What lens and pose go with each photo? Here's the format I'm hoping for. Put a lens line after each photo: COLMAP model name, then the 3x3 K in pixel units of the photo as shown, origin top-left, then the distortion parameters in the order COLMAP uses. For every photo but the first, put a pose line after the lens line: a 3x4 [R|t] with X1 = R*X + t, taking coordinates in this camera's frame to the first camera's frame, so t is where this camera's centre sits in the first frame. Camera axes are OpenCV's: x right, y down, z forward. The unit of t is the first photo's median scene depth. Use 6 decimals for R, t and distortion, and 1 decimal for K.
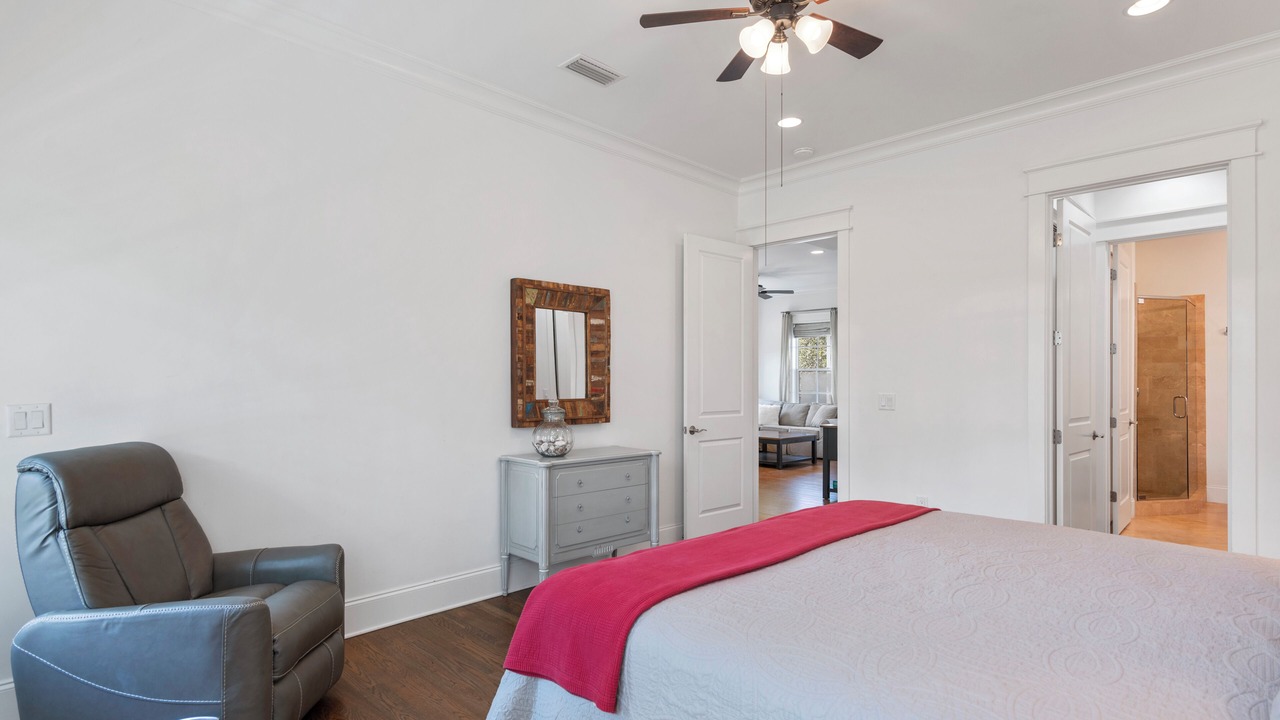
lens RADIAL K [[628.1, 0, 635.6], [0, 628.1, 365.1], [0, 0, 1]] dist [-0.000225, -0.000864]
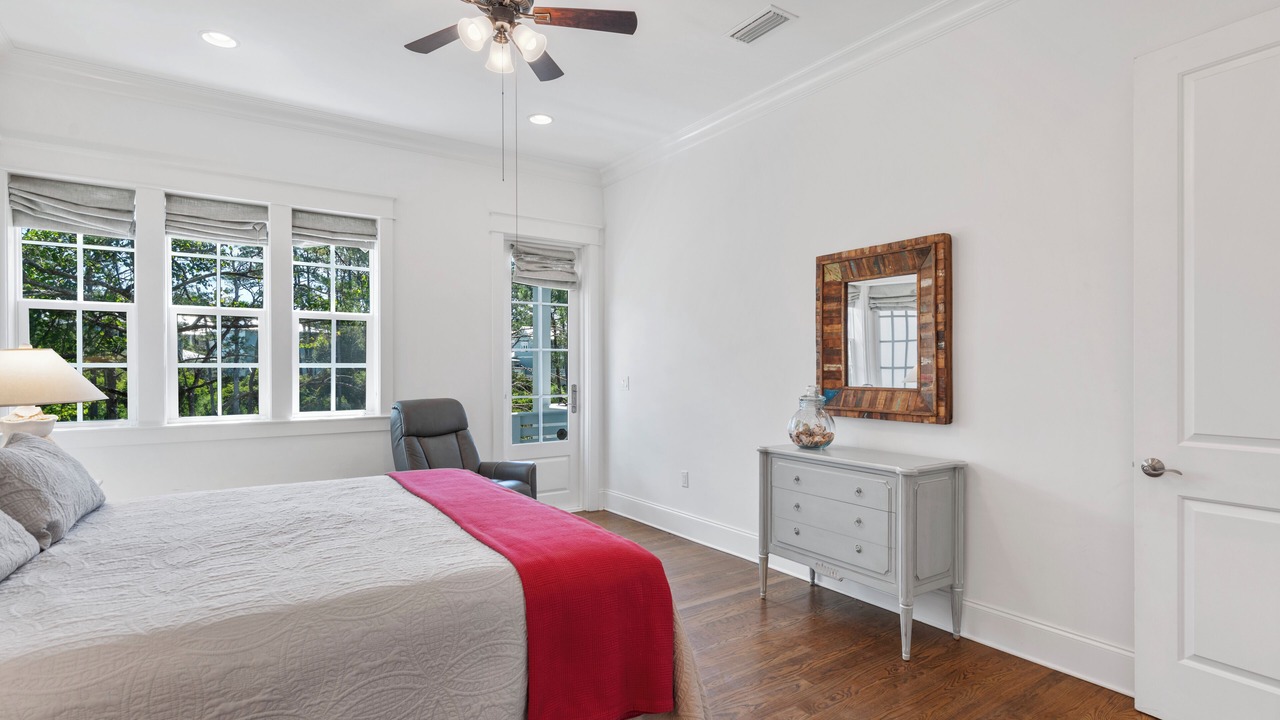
lens RADIAL K [[628.1, 0, 635.6], [0, 628.1, 365.1], [0, 0, 1]] dist [-0.000225, -0.000864]
pose [[-0.172276, -0.005760, -0.985032, 0.738229], [0.025029, 0.999634, -0.010223, 0.025377], [0.984731, -0.026415, -0.172069, 0.830297]]
